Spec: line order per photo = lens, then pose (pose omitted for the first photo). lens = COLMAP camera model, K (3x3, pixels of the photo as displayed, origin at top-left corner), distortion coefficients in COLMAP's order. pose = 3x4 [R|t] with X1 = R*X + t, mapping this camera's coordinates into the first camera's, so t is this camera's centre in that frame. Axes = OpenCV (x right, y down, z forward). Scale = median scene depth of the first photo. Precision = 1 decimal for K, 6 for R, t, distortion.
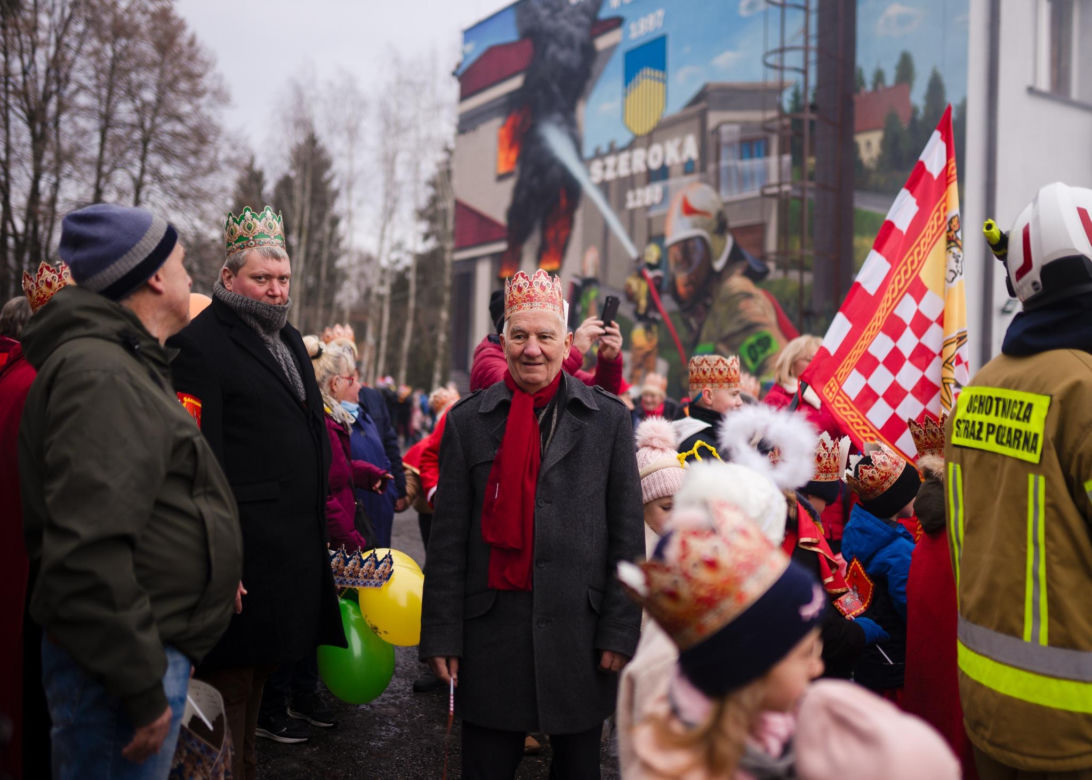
lens RADIAL K [[1045.7, 0, 546.0], [0, 1045.7, 390.0], [0, 0, 1]] dist [-0.061897, 0.087049]
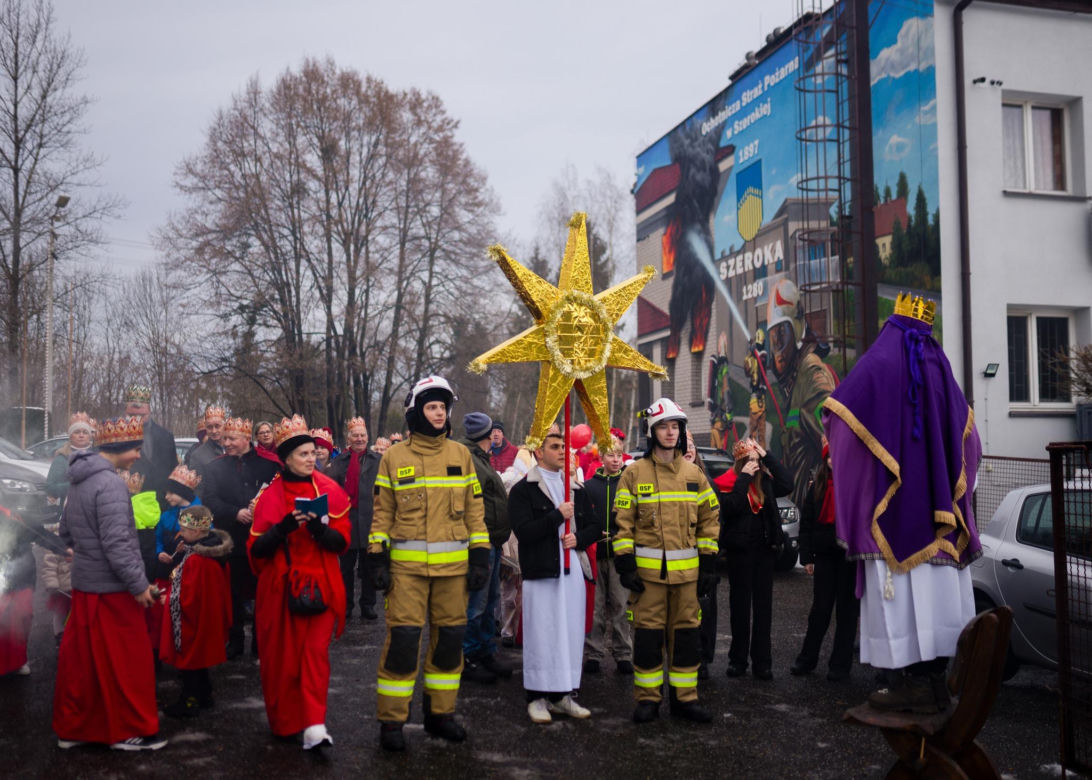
lens RADIAL K [[1045.7, 0, 546.0], [0, 1045.7, 390.0], [0, 0, 1]] dist [-0.061897, 0.087049]
pose [[0.953081, -0.051645, -0.298277, 0.218475], [0.033707, 0.997317, -0.064975, 0.003090], [0.300832, 0.051872, 0.952265, -0.232550]]
